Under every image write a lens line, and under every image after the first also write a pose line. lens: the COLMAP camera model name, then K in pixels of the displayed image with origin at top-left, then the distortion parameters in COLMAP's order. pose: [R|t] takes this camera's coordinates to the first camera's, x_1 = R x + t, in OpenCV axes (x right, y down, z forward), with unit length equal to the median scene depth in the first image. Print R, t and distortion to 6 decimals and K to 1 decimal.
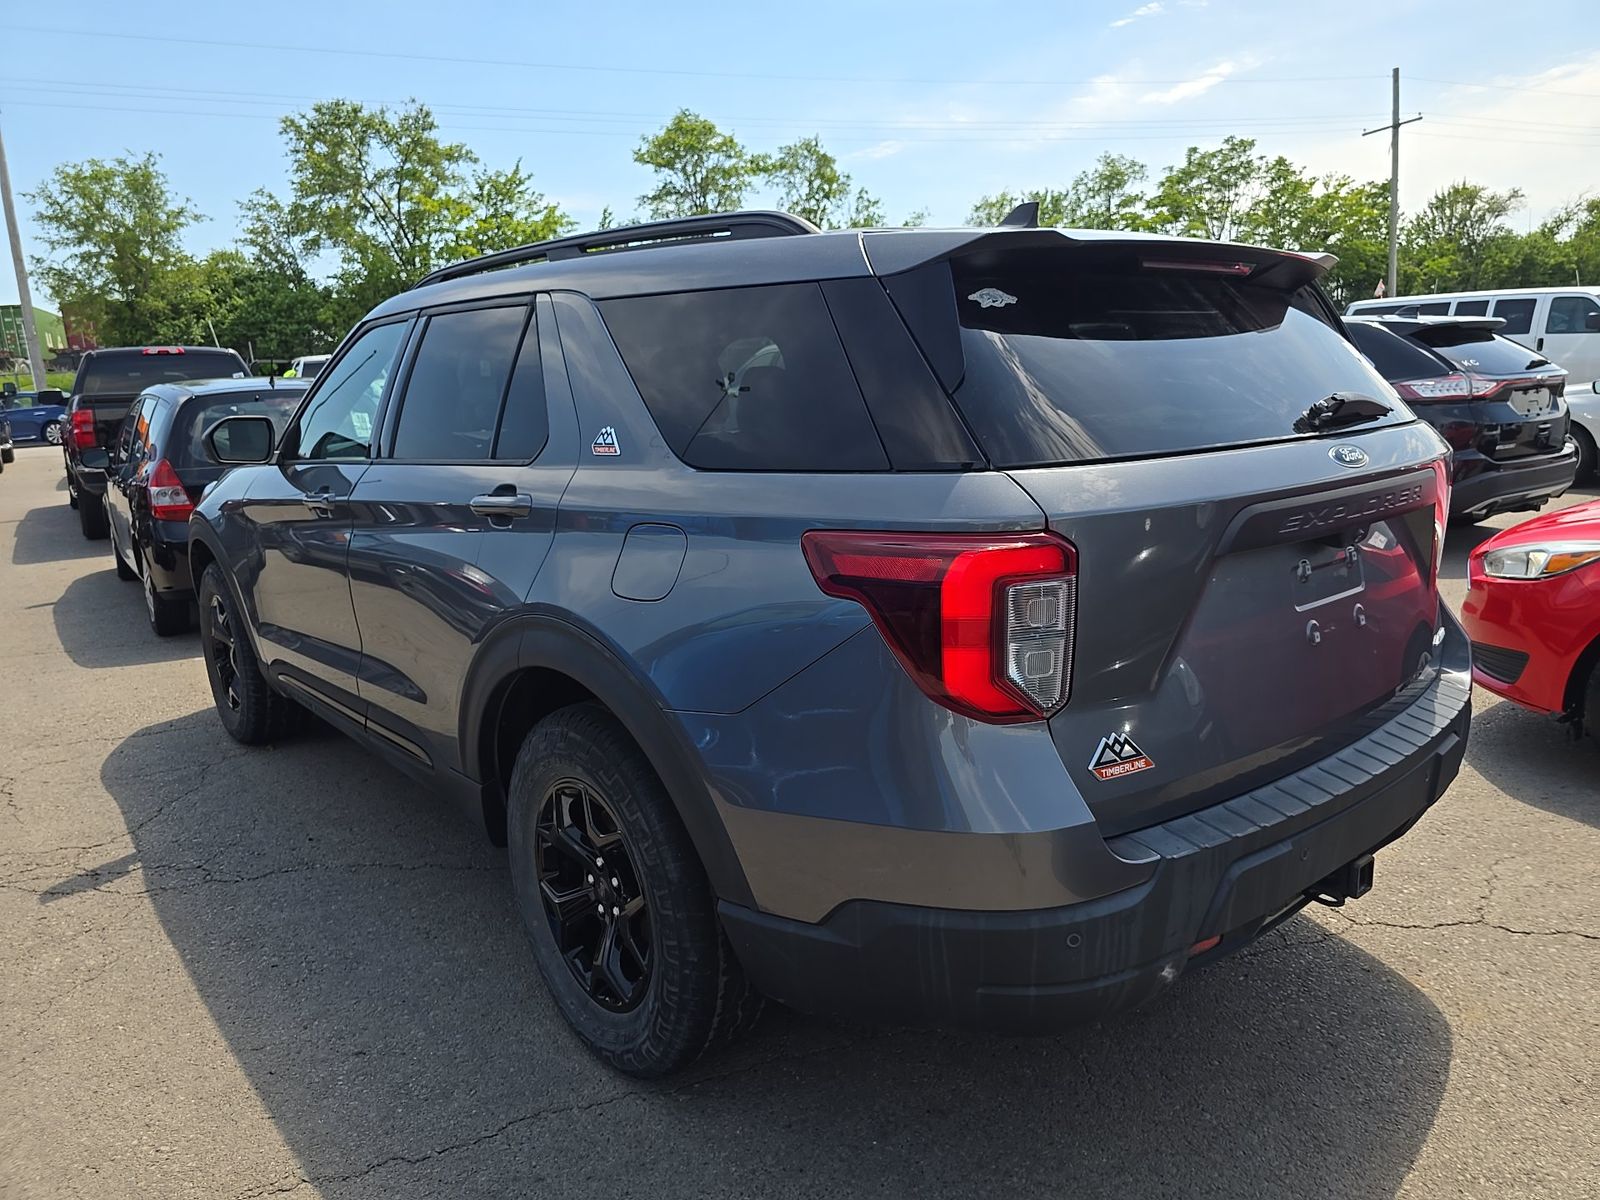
lens RADIAL K [[1094.9, 0, 813.8], [0, 1094.9, 575.7], [0, 0, 1]] dist [0.023976, -0.040486]
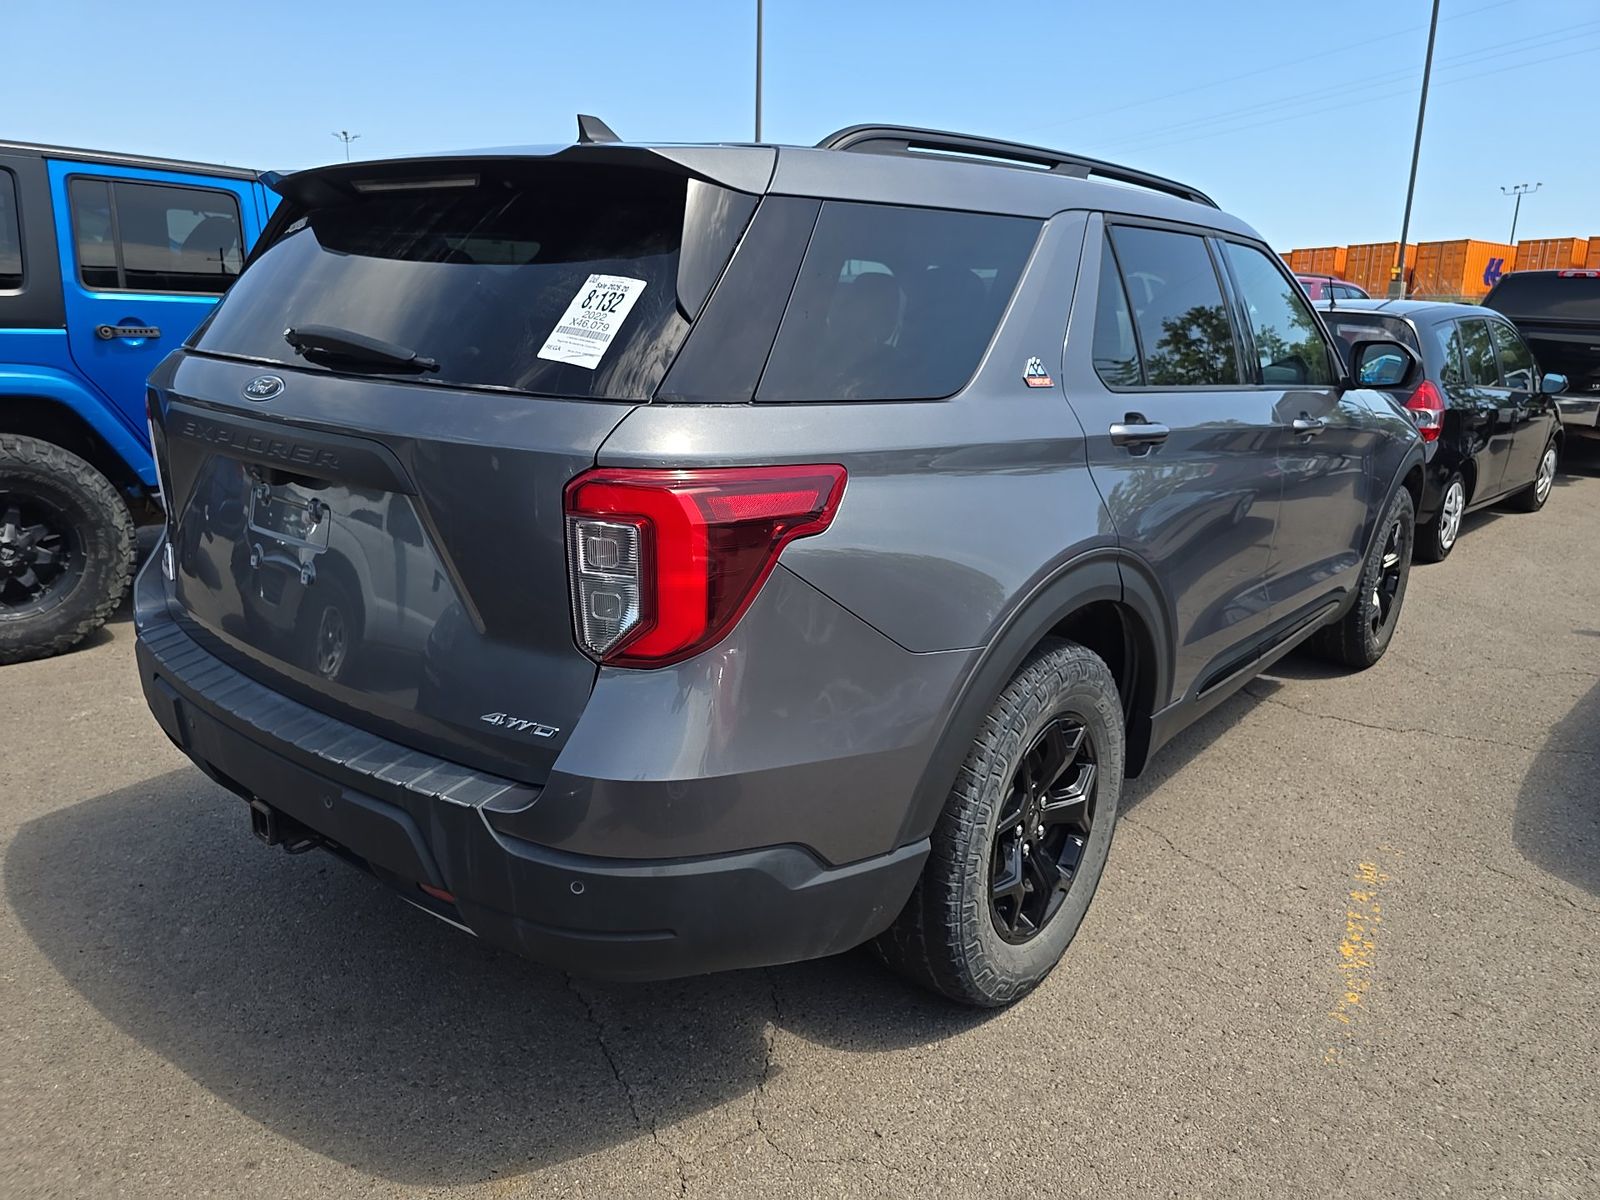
lens RADIAL K [[1094.9, 0, 802.2], [0, 1094.9, 598.9], [0, 0, 1]] dist [0.023976, -0.040486]
pose [[0.163435, 0.290143, -0.942924, 1.511270], [-0.206454, 0.944672, 0.254897, -0.277596], [0.964710, 0.153011, 0.214293, 1.273877]]
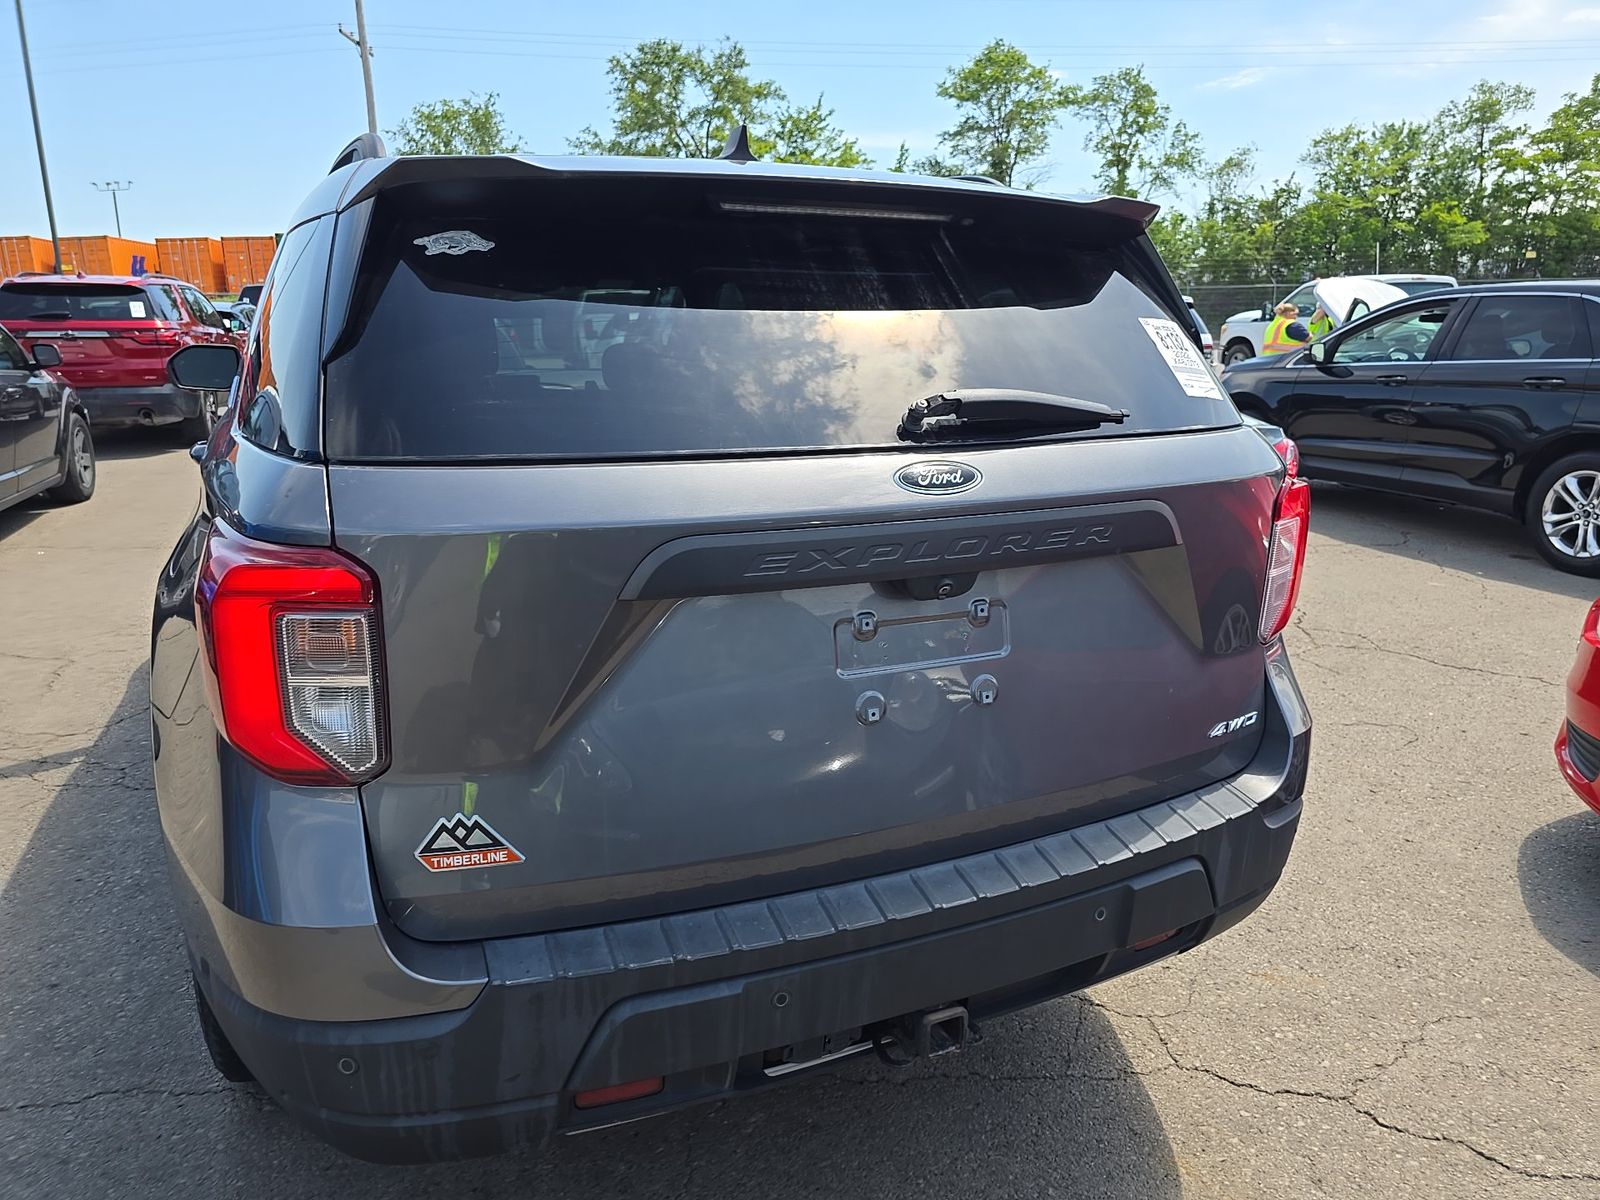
lens RADIAL K [[1094.9, 0, 805.4], [0, 1094.9, 579.7], [0, 0, 1]] dist [0.023976, -0.040486]
pose [[0.959567, 0.100712, -0.262845, 0.602936], [-0.086406, 0.994107, 0.065461, -0.080935], [0.267889, -0.040102, 0.962615, 0.279293]]
